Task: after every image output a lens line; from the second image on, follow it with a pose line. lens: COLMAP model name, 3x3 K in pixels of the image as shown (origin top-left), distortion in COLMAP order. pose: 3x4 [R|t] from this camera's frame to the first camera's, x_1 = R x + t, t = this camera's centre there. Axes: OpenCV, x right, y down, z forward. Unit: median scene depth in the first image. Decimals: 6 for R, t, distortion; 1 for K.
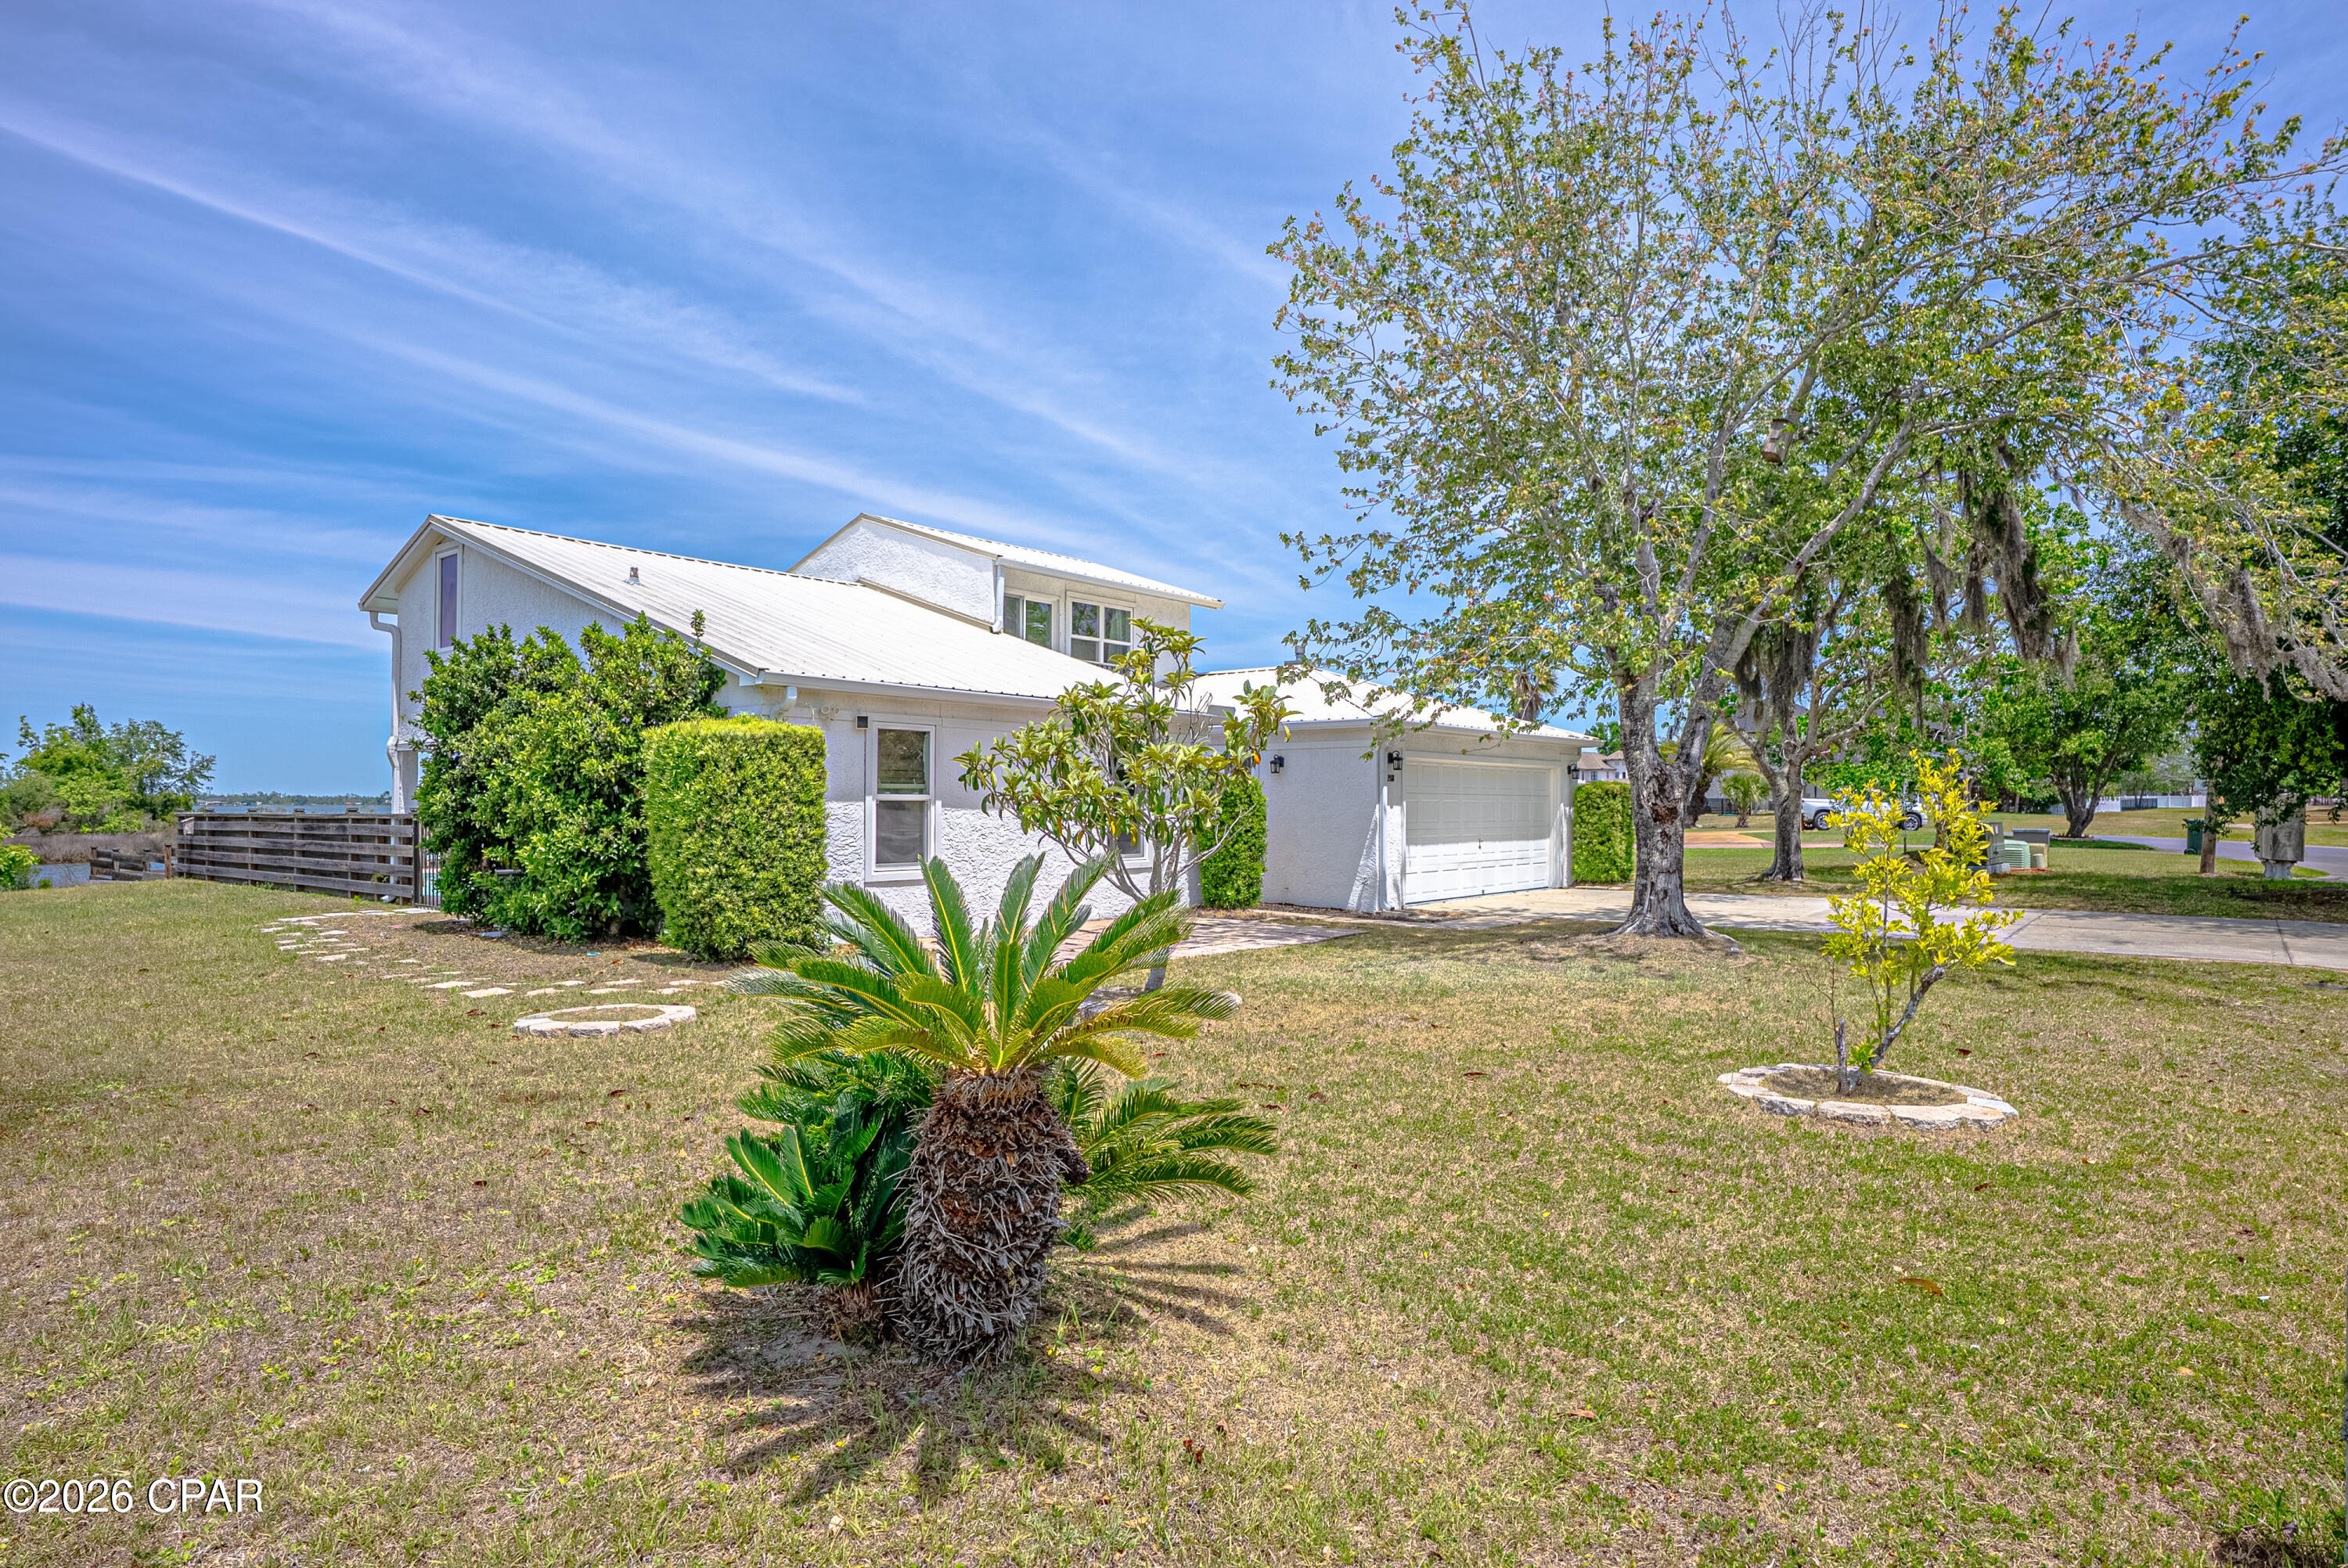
lens RADIAL K [[1271.5, 0, 1178.8], [0, 1271.5, 774.8], [0, 0, 1]] dist [-0.004875, -0.001153]
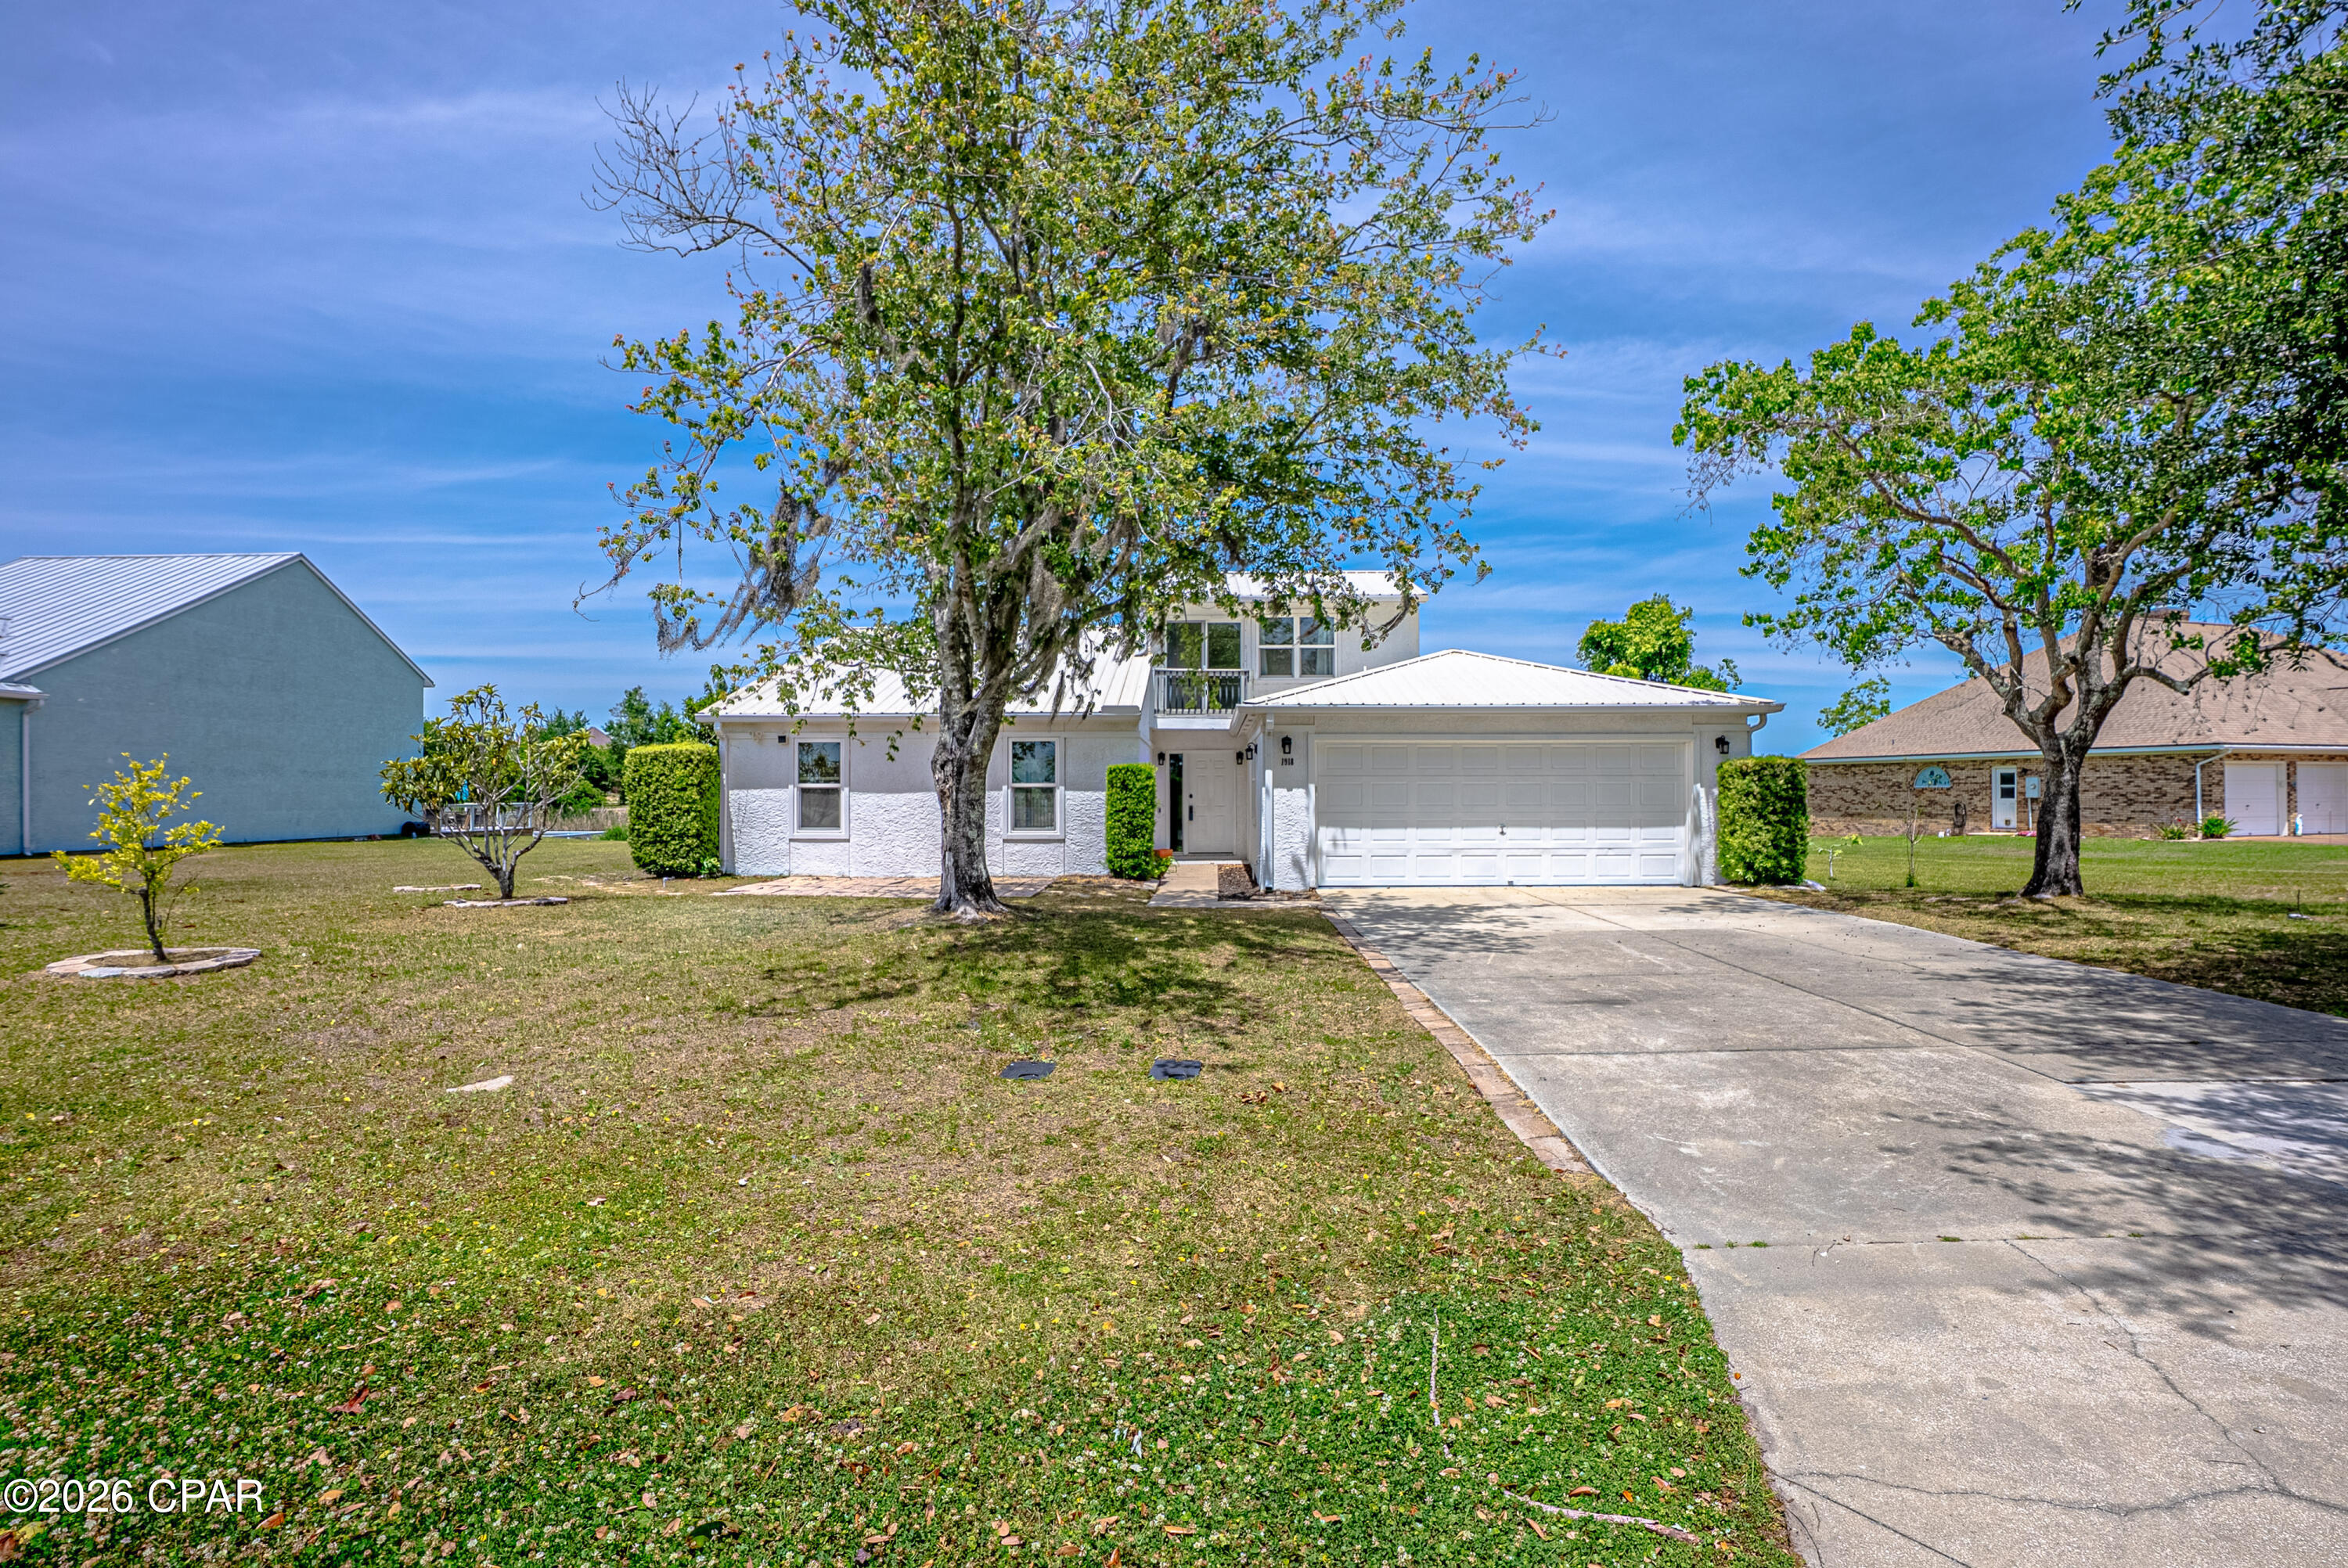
lens RADIAL K [[1085.6, 0, 1184.7], [0, 1085.6, 770.9], [0, 0, 1]] dist [-0.062869, 0.022270]
pose [[0.626740, -0.017020, -0.779043, 0.636561], [0.023396, 0.999722, -0.003018, 0.008357], [0.778877, -0.016335, 0.626964, 0.300585]]
